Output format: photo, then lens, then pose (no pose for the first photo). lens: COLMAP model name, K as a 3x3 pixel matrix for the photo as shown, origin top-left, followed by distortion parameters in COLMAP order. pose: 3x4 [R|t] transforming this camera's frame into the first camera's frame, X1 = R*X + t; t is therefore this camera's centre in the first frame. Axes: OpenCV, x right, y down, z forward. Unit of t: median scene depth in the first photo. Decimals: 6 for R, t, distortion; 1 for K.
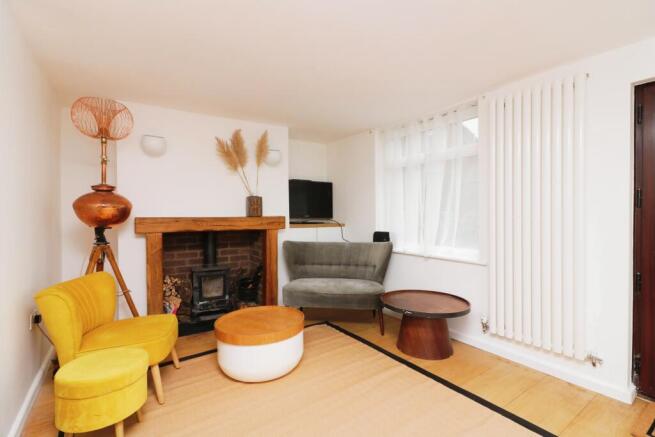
lens RADIAL K [[297.8, 0, 327.5], [0, 297.8, 218.5], [0, 0, 1]] dist [0.001841, 0.000056]
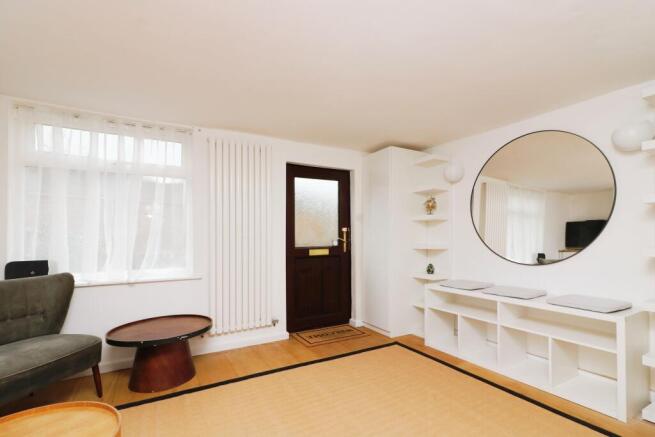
lens RADIAL K [[301.5, 0, 328.1], [0, 301.5, 235.2], [0, 0, 1]] dist [0.000978, 0.000079]
pose [[0.098621, 0.010548, 0.995069, -0.460332], [0.021107, 0.999697, -0.012688, 0.014280], [-0.994901, 0.022254, 0.098368, 0.332671]]
